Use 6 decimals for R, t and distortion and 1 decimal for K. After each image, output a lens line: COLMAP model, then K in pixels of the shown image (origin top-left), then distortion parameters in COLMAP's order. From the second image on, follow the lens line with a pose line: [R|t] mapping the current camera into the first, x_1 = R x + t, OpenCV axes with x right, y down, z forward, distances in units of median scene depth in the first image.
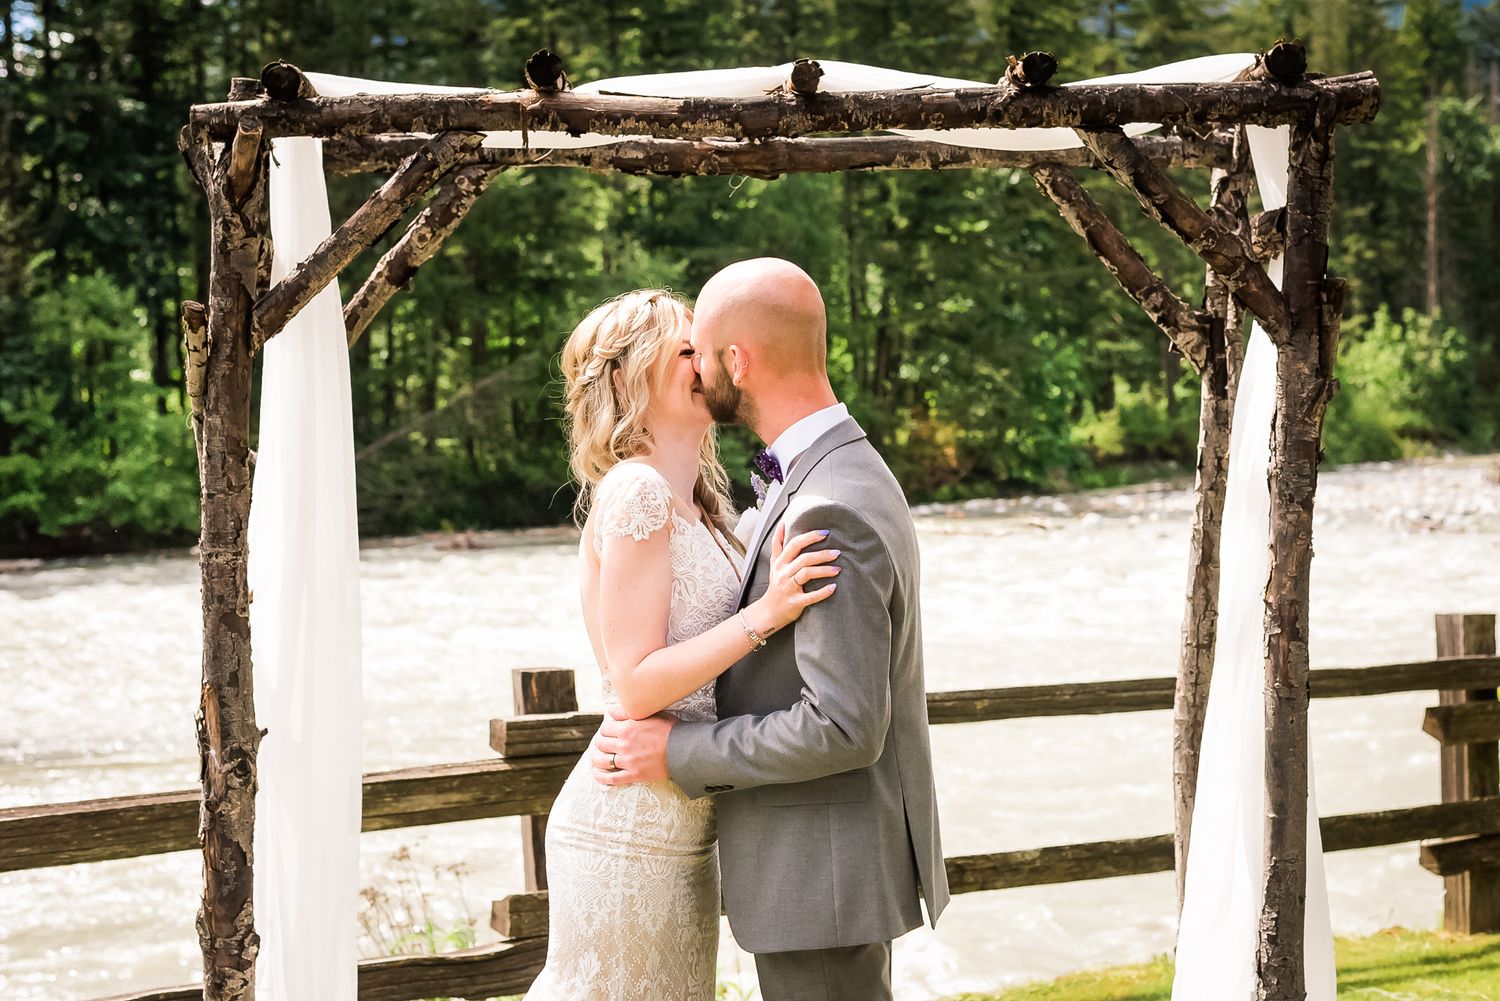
lens RADIAL K [[2594.6, 0, 789.3], [0, 2594.6, 454.8], [0, 0, 1]] dist [-0.049632, 0.046652]
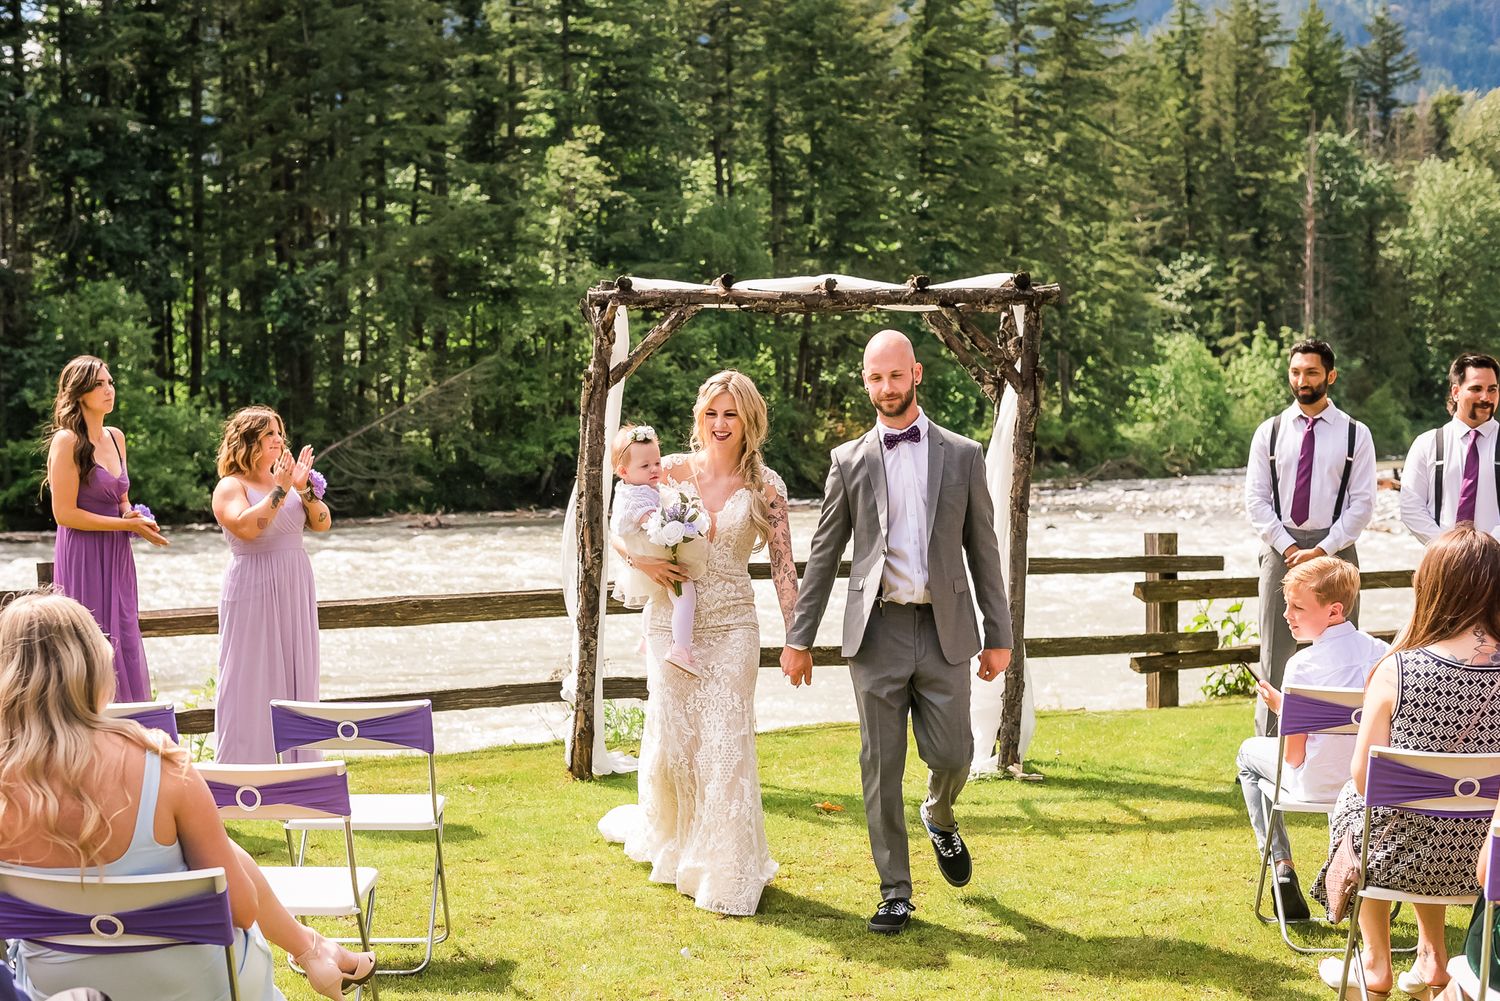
lens RADIAL K [[2637.3, 0, 752.0], [0, 2637.3, 421.7], [0, 0, 1]] dist [-0.050805, 0.105730]
pose [[0.999632, 0.017094, 0.021062, -0.010415], [-0.016834, 0.999781, -0.012469, 0.001791], [-0.021271, 0.012110, 0.999700, -0.133698]]
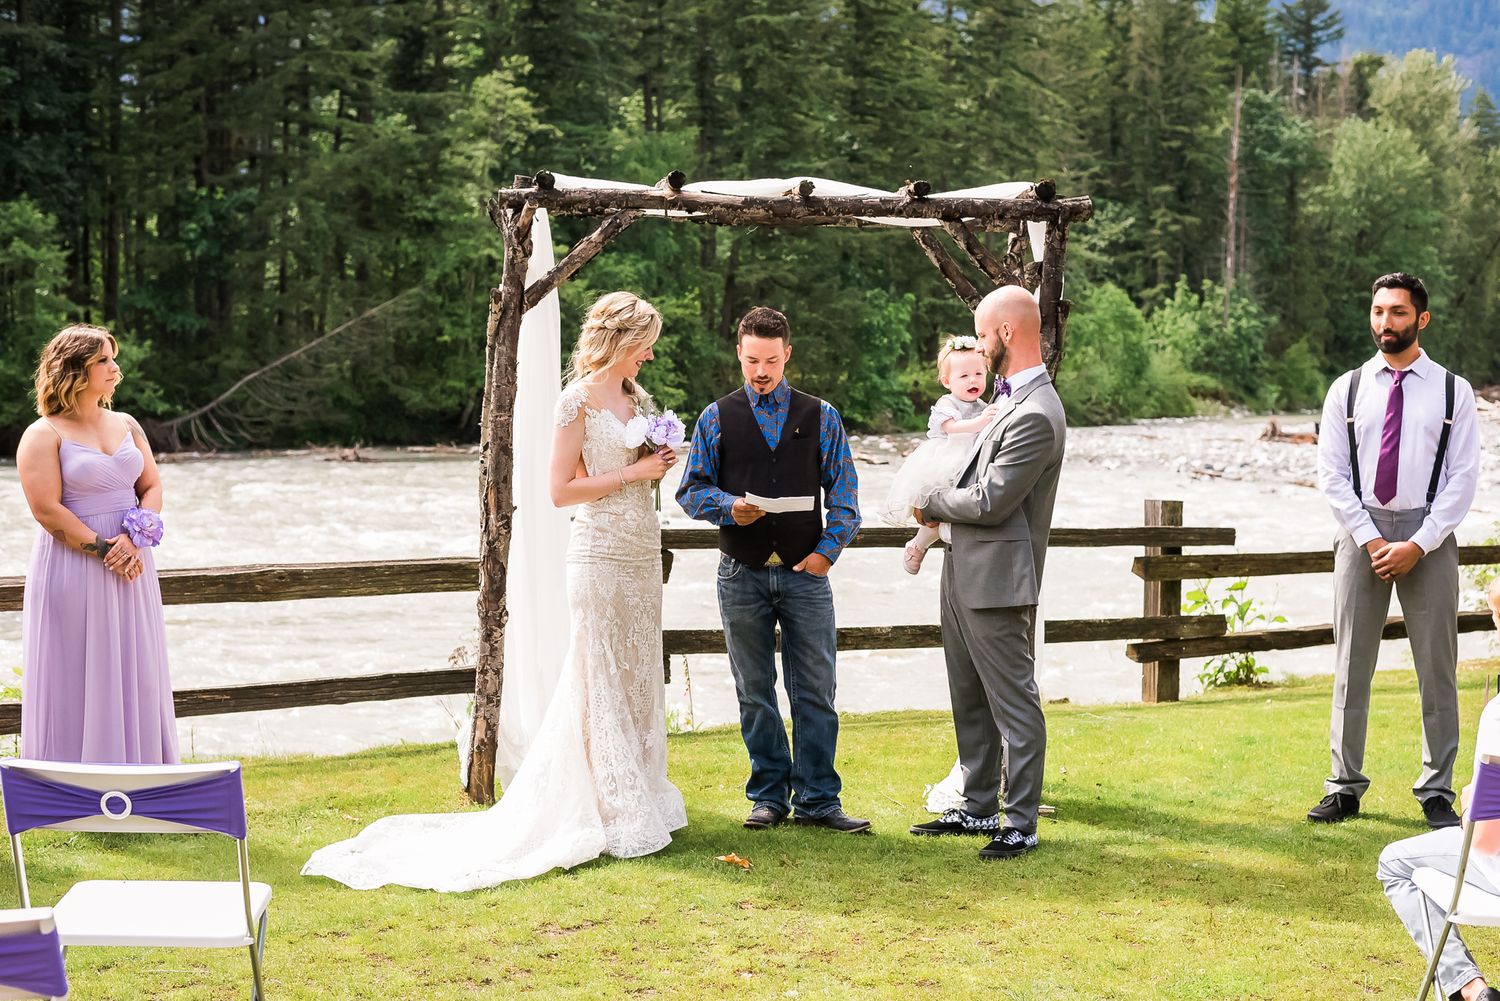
lens RADIAL K [[2529.4, 0, 785.5], [0, 2529.4, 498.2], [0, 0, 1]] dist [-0.049571, -0.000411]
pose [[0.997000, 0.037181, 0.067894, -0.011370], [-0.039939, 0.998412, 0.039736, 0.001337], [-0.066309, -0.042328, 0.996901, -0.081446]]
